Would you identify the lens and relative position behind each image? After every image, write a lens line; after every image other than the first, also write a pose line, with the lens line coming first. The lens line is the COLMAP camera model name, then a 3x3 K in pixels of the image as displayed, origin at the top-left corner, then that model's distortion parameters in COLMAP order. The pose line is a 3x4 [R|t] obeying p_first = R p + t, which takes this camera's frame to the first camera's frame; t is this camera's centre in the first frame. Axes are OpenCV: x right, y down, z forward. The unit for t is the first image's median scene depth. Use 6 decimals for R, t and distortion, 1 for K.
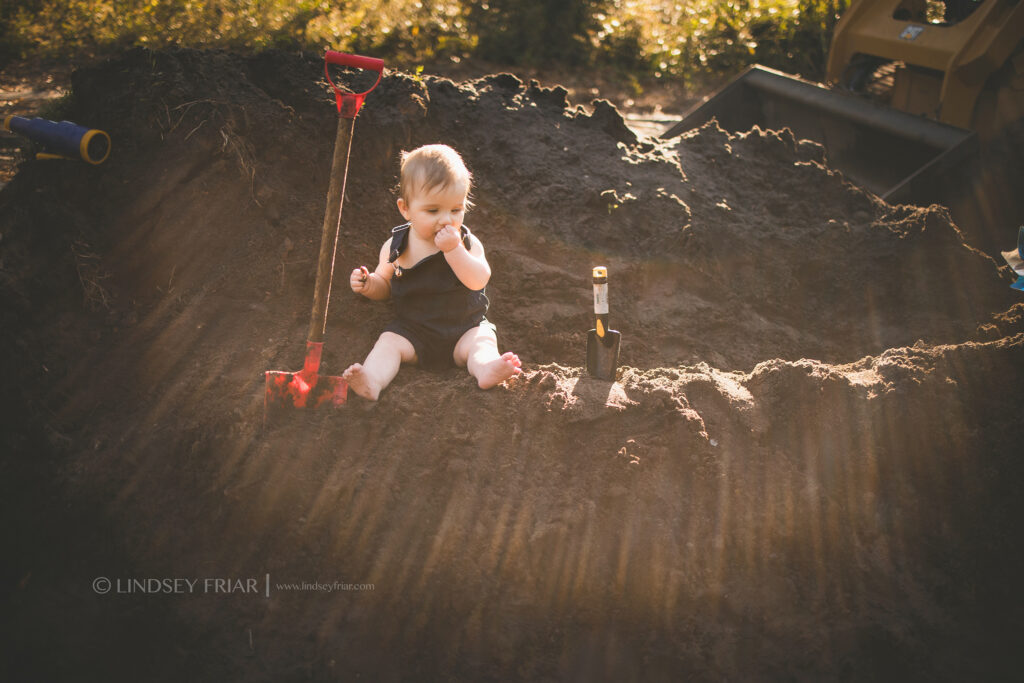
lens RADIAL K [[1069.1, 0, 495.7], [0, 1069.1, 334.8], [0, 0, 1]] dist [-0.049816, 0.000000]
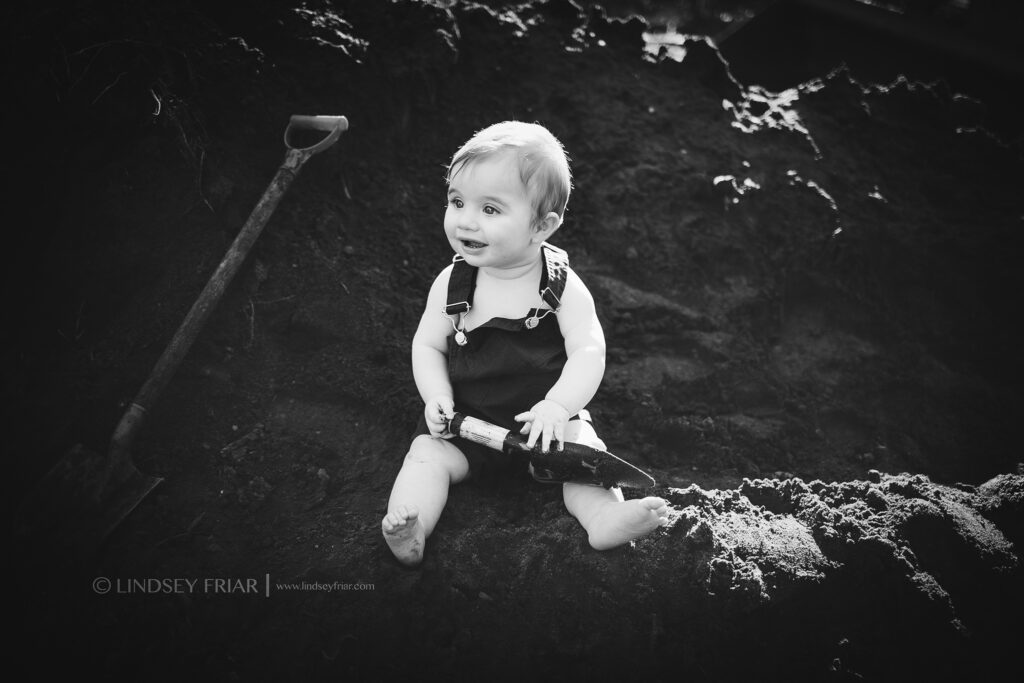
lens RADIAL K [[1069.1, 0, 510.9], [0, 1069.1, 346.2], [0, 0, 1]] dist [-0.049816, 0.000000]
pose [[0.998752, -0.002864, 0.049857, -0.067241], [-0.001865, 0.995520, 0.094536, -0.091296], [-0.049904, -0.094511, 0.994272, 0.312119]]
